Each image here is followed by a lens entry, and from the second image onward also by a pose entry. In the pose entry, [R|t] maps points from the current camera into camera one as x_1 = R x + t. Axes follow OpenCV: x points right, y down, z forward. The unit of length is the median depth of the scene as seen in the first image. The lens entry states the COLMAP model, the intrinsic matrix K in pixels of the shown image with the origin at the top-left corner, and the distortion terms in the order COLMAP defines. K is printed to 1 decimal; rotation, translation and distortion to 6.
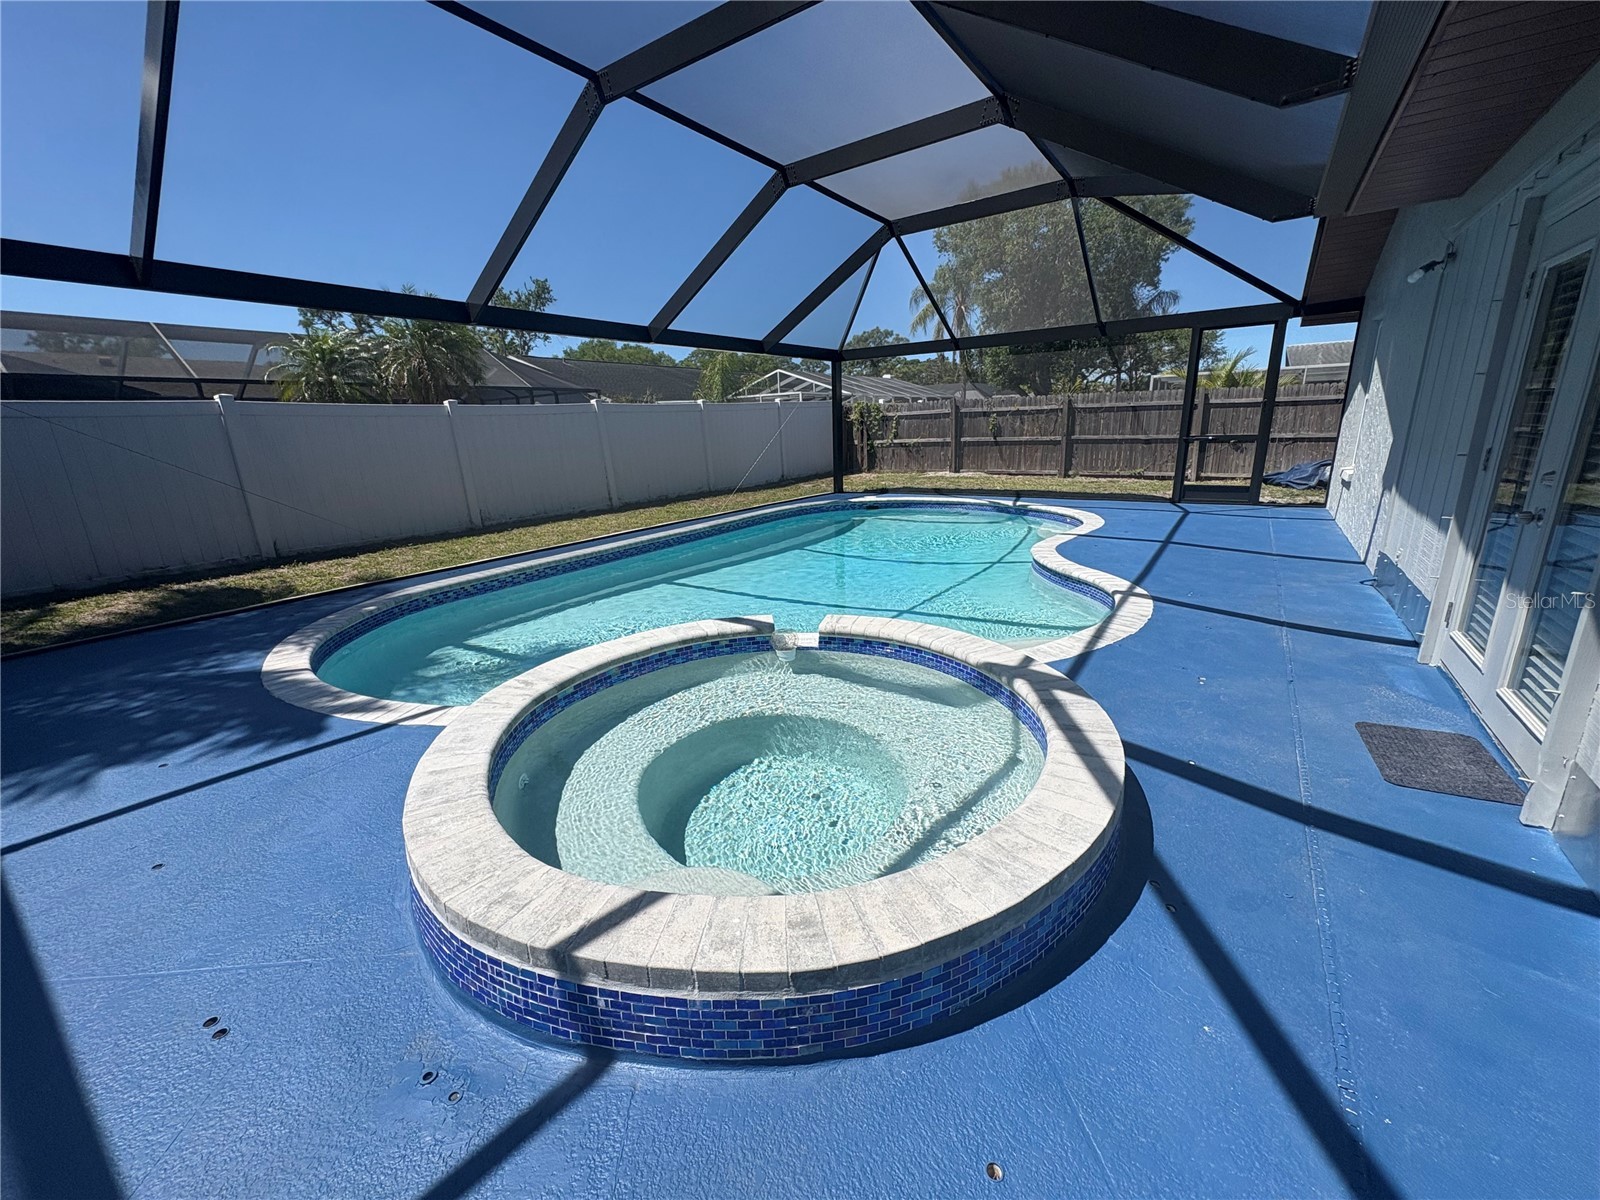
lens RADIAL K [[637.8, 0, 799.2], [0, 637.8, 600.6], [0, 0, 1]] dist [0.000164, -0.000046]
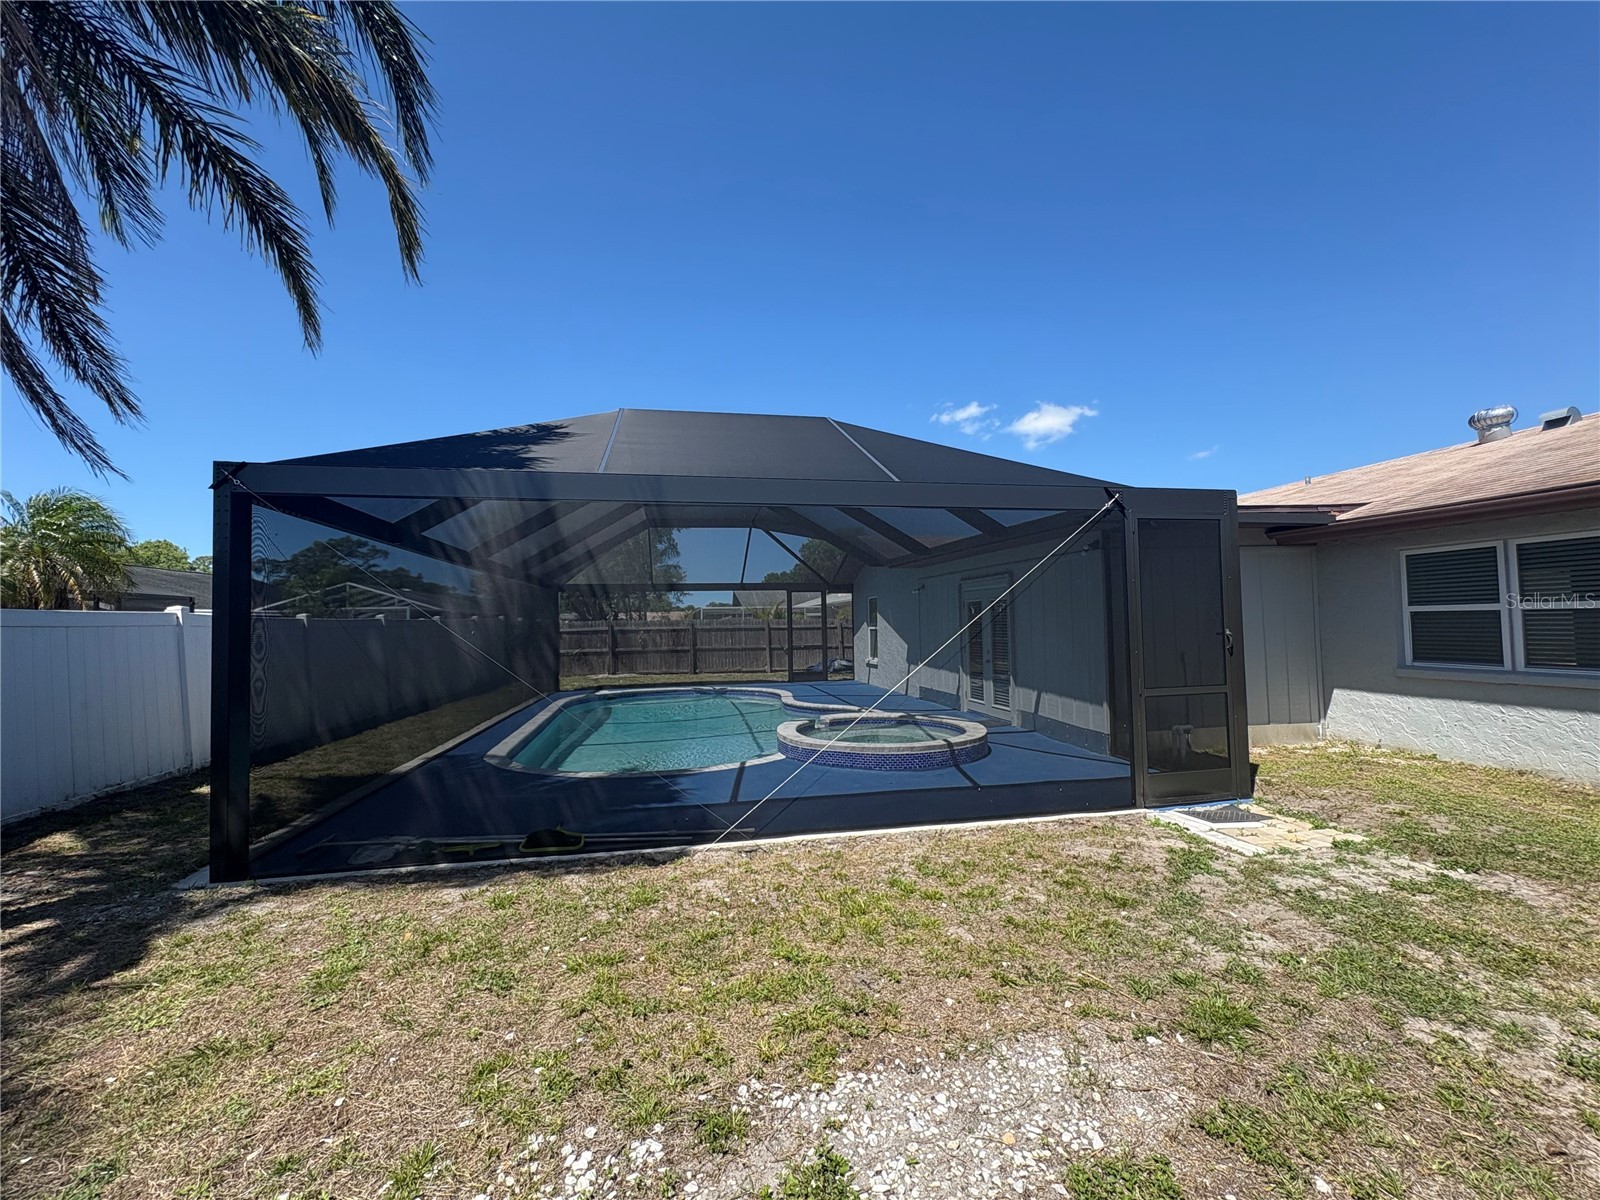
lens RADIAL K [[637.8, 0, 799.2], [0, 637.8, 600.6], [0, 0, 1]] dist [0.000164, -0.000046]
pose [[0.703097, 0.045954, 0.709608, -0.475926], [0.187182, 0.950756, -0.247035, 0.051829], [-0.686016, 0.306515, 0.659871, -0.175842]]
